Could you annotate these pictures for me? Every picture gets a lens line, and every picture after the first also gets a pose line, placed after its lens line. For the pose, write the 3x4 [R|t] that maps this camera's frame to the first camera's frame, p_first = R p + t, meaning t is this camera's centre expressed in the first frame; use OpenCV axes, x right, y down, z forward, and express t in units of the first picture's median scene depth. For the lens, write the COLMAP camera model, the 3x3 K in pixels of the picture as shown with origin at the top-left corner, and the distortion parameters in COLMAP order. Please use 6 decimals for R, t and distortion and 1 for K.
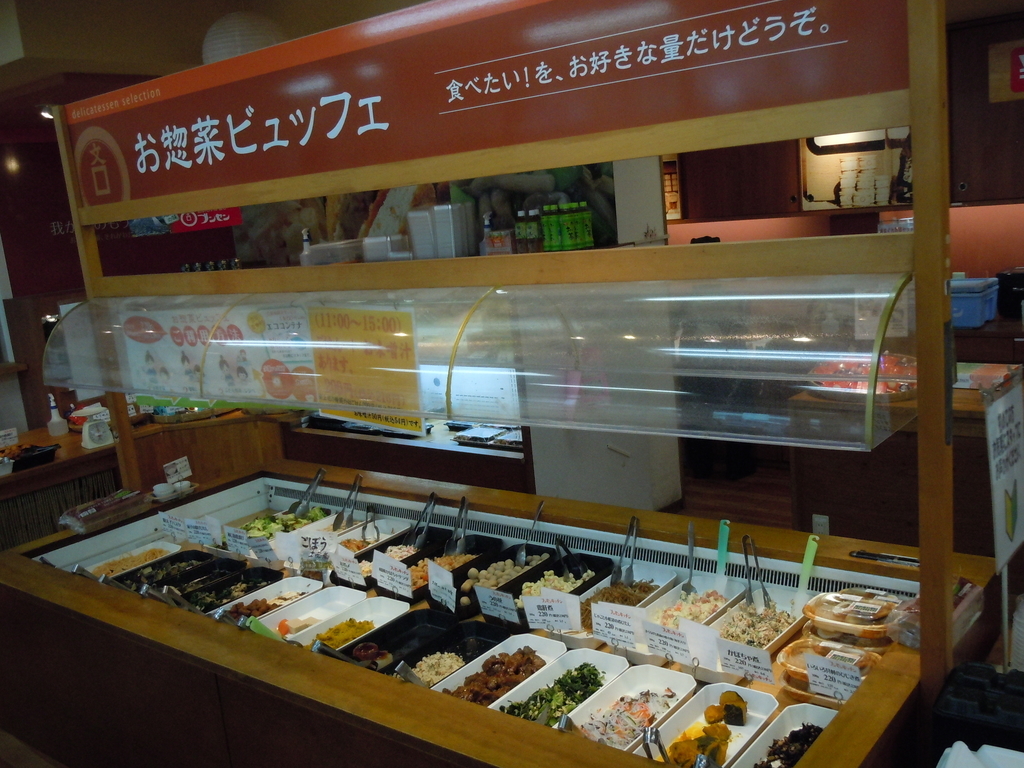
lens RADIAL K [[978.1, 0, 511.9], [0, 978.1, 406.6], [0, 0, 1]] dist [-0.007947, -0.018428]
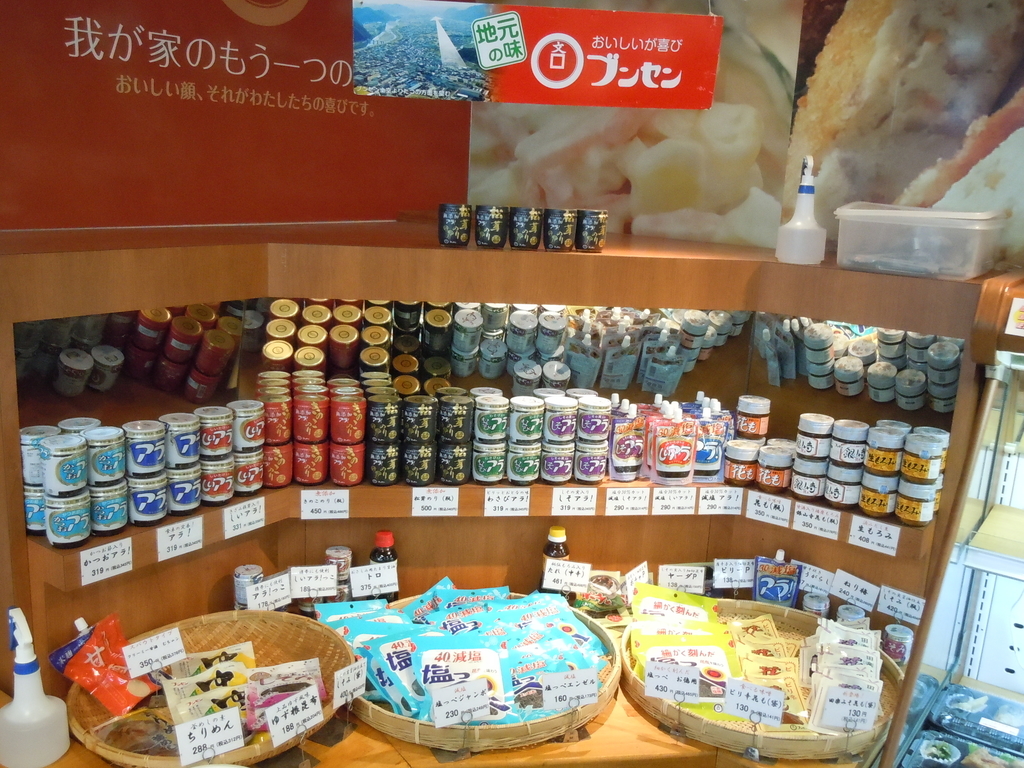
lens RADIAL K [[978.1, 0, 511.9], [0, 978.1, 406.6], [0, 0, 1]] dist [-0.007947, -0.018428]
pose [[0.987280, 0.132064, 0.088525, -0.350918], [-0.134854, 0.990517, 0.026283, -0.091555], [-0.084214, -0.037887, 0.995727, 0.684840]]
